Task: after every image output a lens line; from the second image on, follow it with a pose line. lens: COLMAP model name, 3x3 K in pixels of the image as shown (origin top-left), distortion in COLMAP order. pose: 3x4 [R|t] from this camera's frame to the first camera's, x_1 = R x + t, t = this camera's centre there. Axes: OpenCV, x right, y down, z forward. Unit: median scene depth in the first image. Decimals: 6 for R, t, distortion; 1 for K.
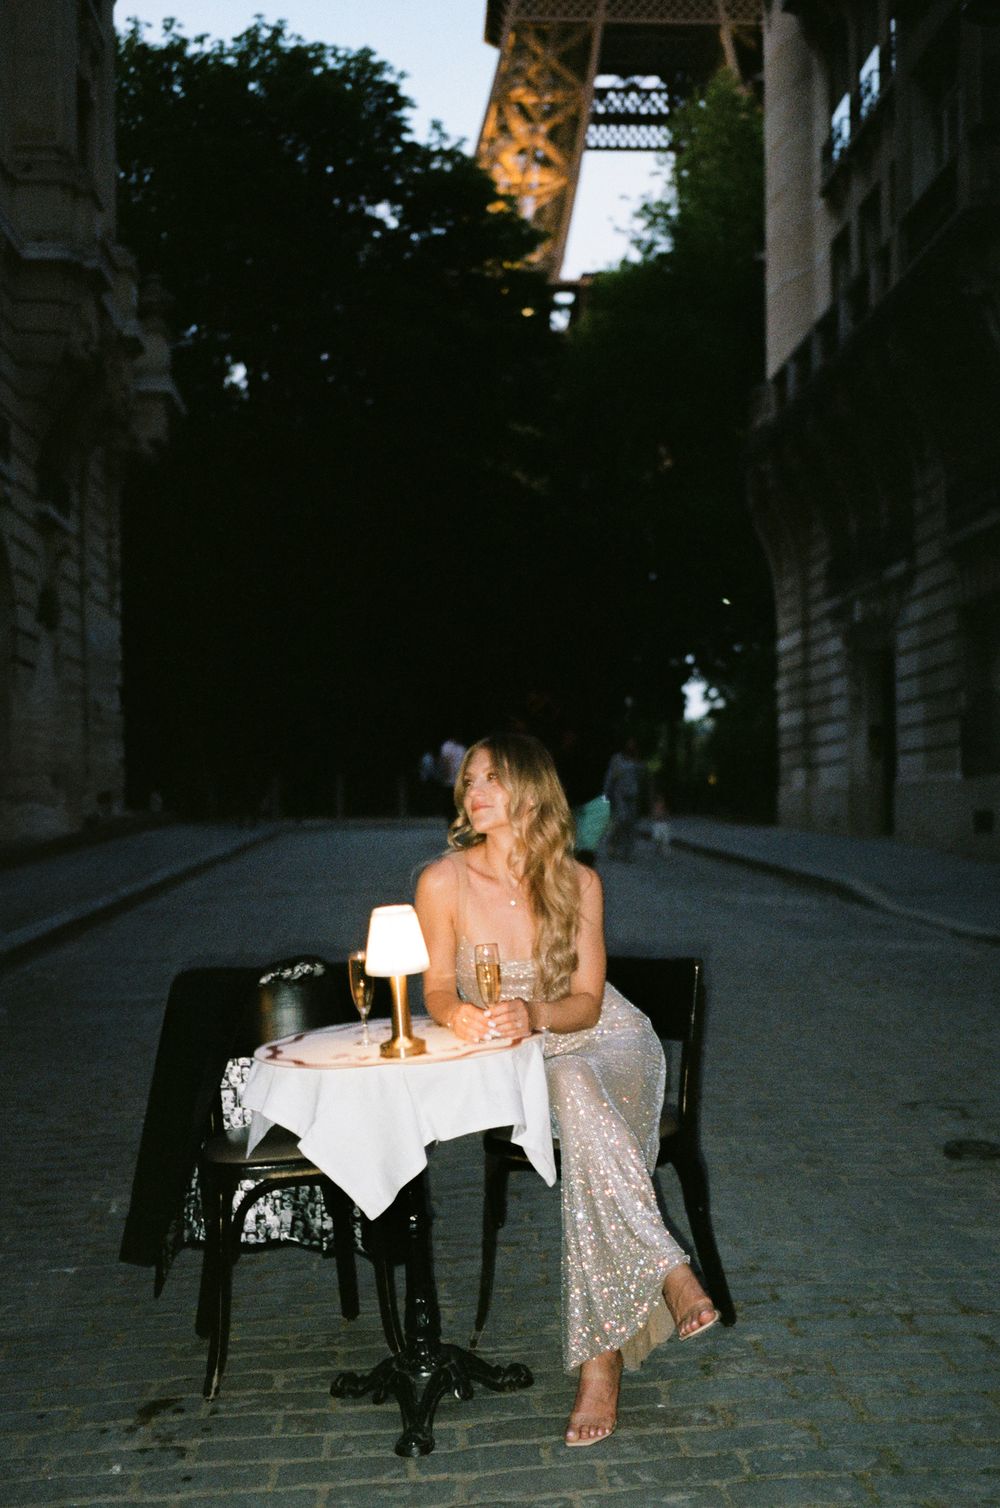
lens RADIAL K [[2309.5, 0, 500.0], [0, 2309.5, 754.0], [0, 0, 1]] dist [-0.056366, -0.058438]
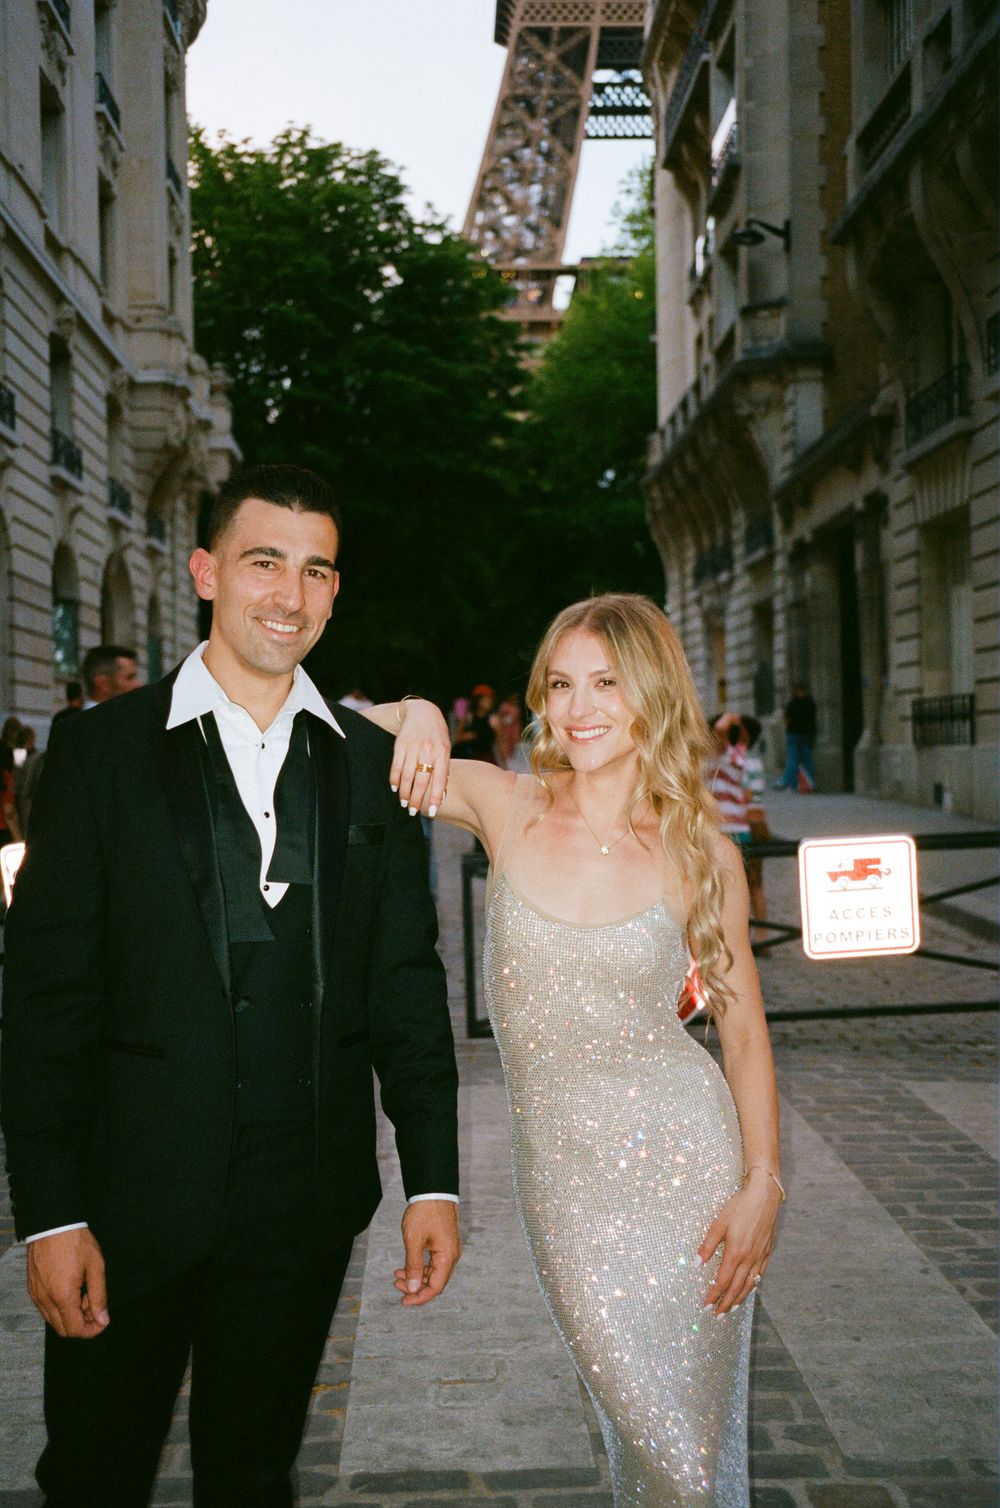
lens RADIAL K [[2309.5, 0, 500.0], [0, 2309.5, 754.0], [0, 0, 1]] dist [-0.056366, -0.058438]
pose [[0.999779, -0.009372, -0.018827, 0.033754], [0.010031, 0.999329, 0.035223, -0.012077], [0.018485, -0.035404, 0.999202, -0.301736]]
